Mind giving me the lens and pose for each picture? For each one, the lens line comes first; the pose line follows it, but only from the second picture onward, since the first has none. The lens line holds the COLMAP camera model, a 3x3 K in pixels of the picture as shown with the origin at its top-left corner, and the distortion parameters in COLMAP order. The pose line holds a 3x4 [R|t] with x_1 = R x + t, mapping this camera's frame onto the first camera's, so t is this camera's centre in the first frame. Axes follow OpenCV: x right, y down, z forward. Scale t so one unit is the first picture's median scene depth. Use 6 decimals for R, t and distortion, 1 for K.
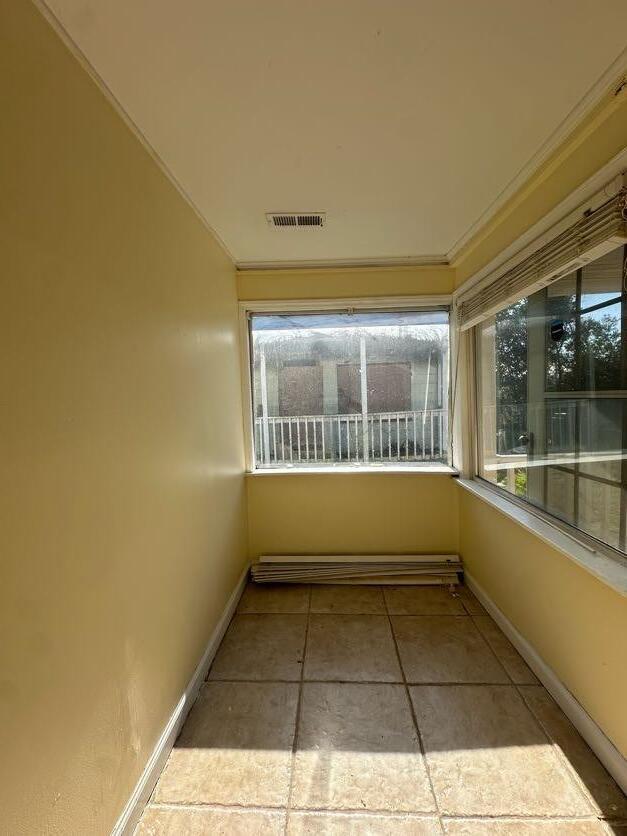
lens RADIAL K [[333.1, 0, 313.5], [0, 333.1, 418.0], [0, 0, 1]] dist [-0.001236, 0.000396]
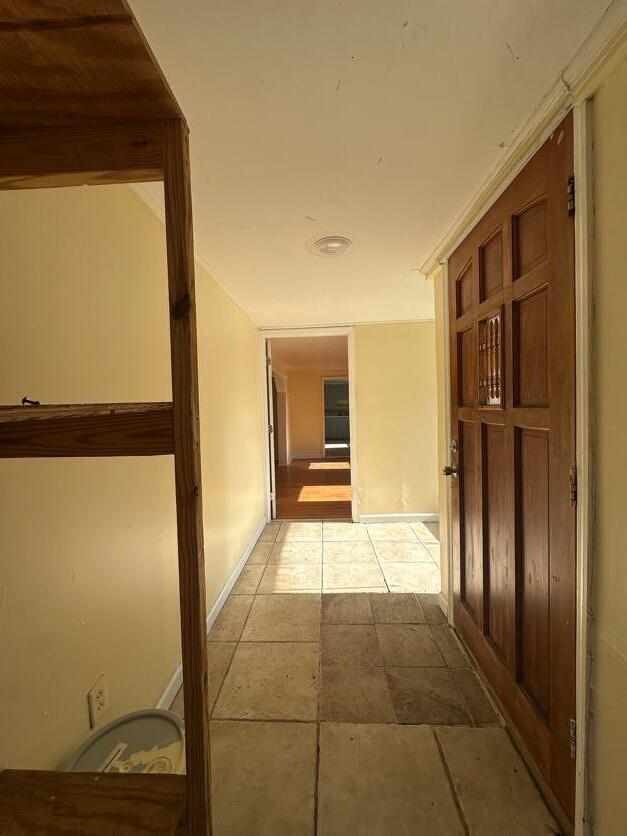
lens RADIAL K [[333.1, 0, 313.5], [0, 333.1, 418.0], [0, 0, 1]] dist [-0.001236, 0.000396]
pose [[0.026758, 0.070331, -0.997165, 1.350455], [-0.036180, 0.996936, 0.069345, -0.056188], [0.998987, 0.034222, 0.029220, -0.046971]]
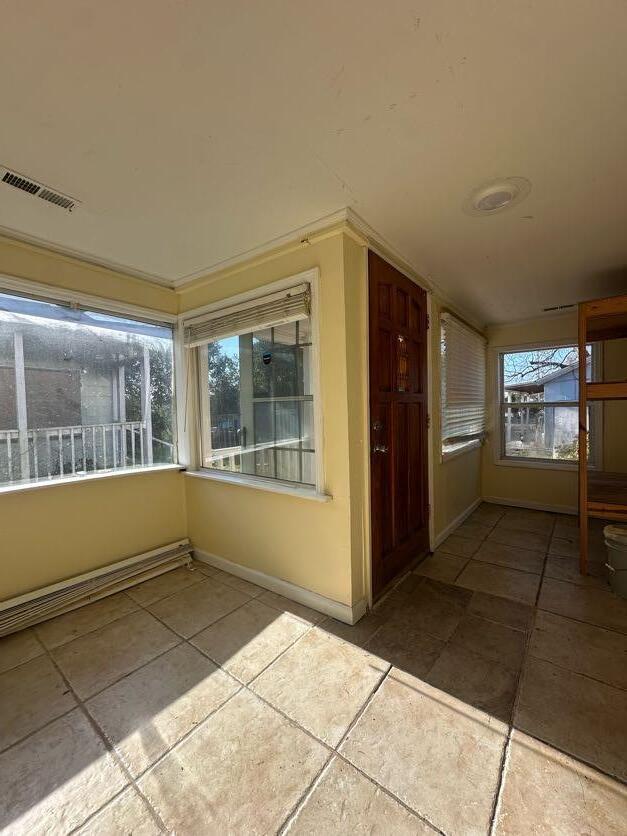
lens RADIAL K [[333.1, 0, 313.5], [0, 333.1, 418.0], [0, 0, 1]] dist [-0.001236, 0.000396]
pose [[0.570847, 0.000362, 0.821057, -0.282991], [0.049232, 0.998185, -0.034669, 0.057398], [-0.819579, 0.060213, 0.569793, -0.049203]]
